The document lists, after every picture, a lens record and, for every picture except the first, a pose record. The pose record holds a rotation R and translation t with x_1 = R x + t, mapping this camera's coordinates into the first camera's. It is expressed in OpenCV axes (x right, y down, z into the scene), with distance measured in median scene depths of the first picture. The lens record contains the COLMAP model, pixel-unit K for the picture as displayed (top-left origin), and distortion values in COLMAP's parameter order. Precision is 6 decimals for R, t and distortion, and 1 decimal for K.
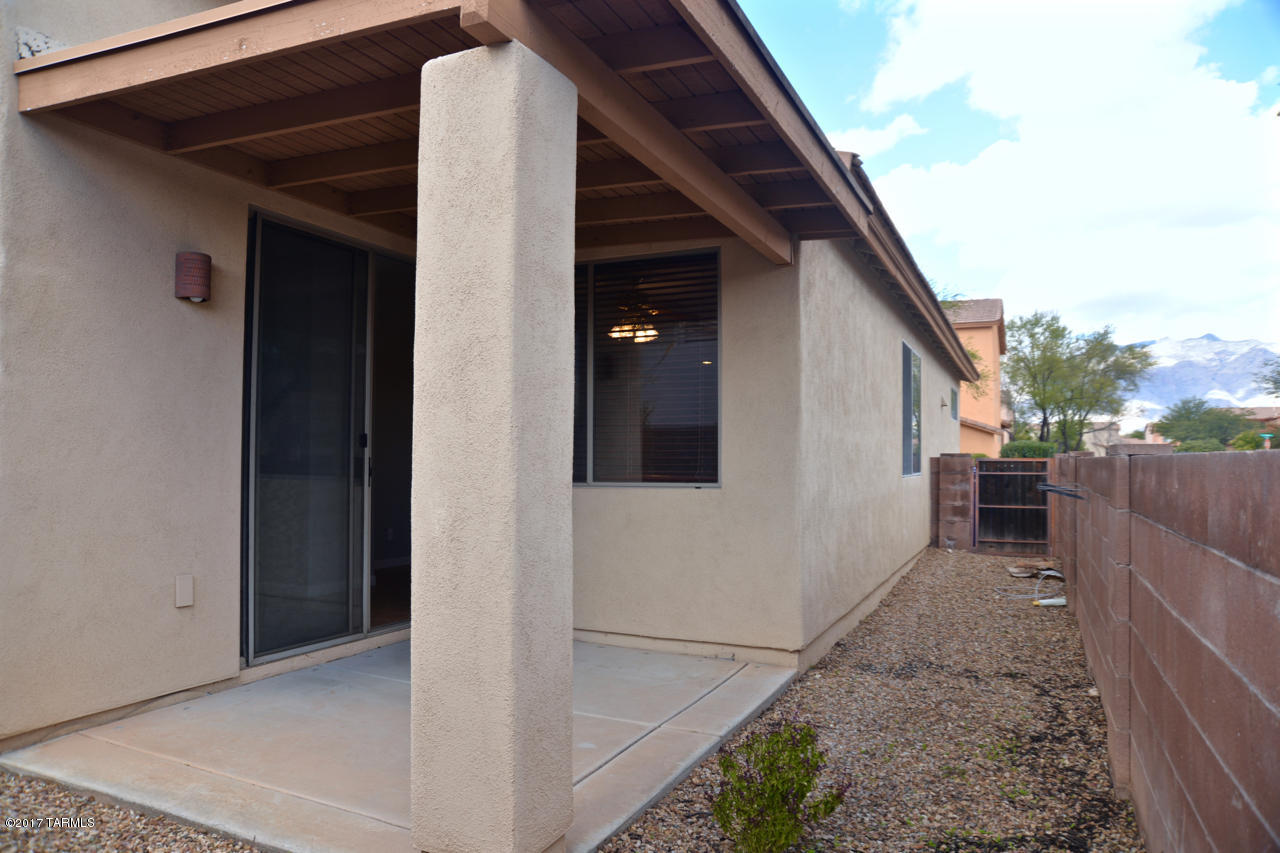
lens RADIAL K [[879.5, 0, 630.8], [0, 879.5, 421.6], [0, 0, 1]] dist [-0.135563, 0.117630]
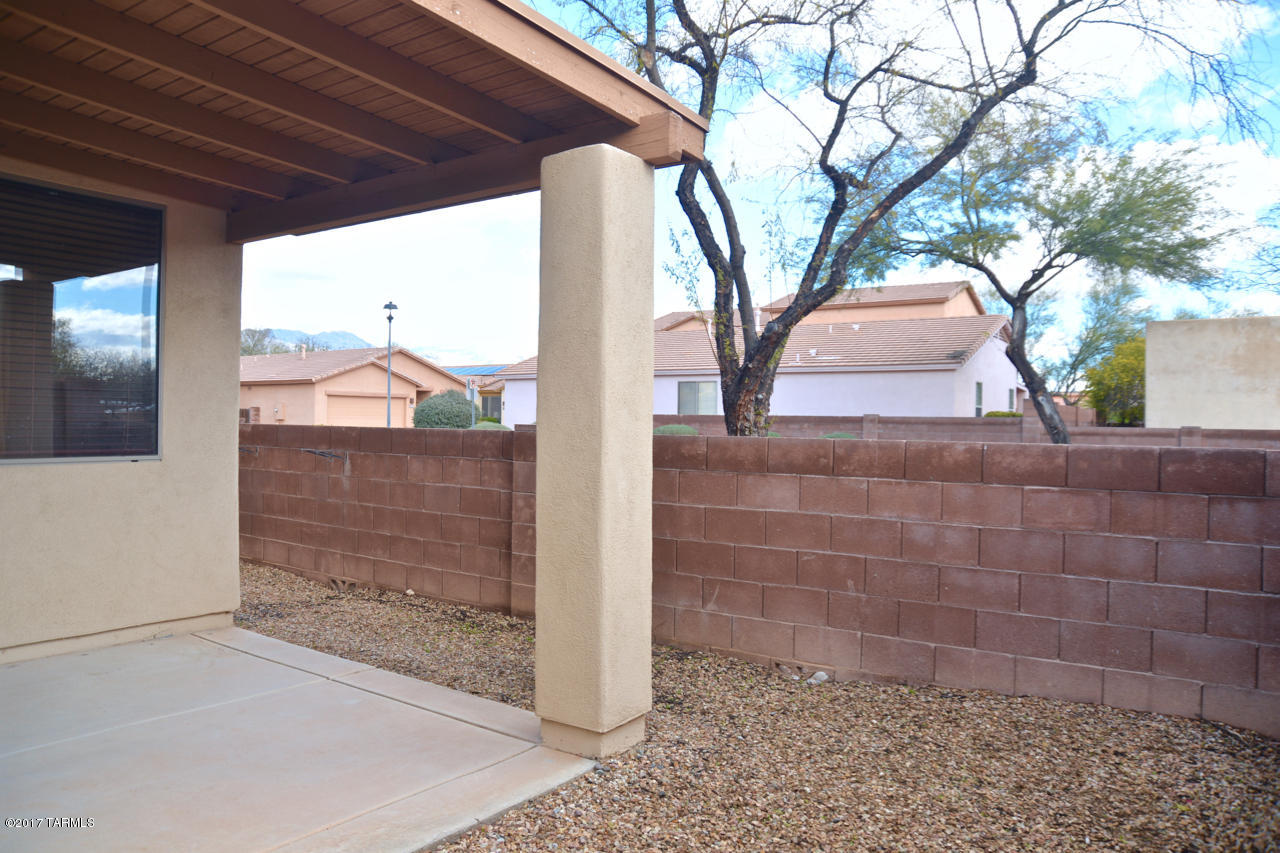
lens RADIAL K [[879.5, 0, 630.8], [0, 879.5, 421.6], [0, 0, 1]] dist [-0.135563, 0.117630]
pose [[0.190641, -0.008108, 0.981626, -0.714546], [-0.054420, 0.998341, 0.018815, -0.011932], [-0.980150, -0.057007, 0.189884, 0.322980]]
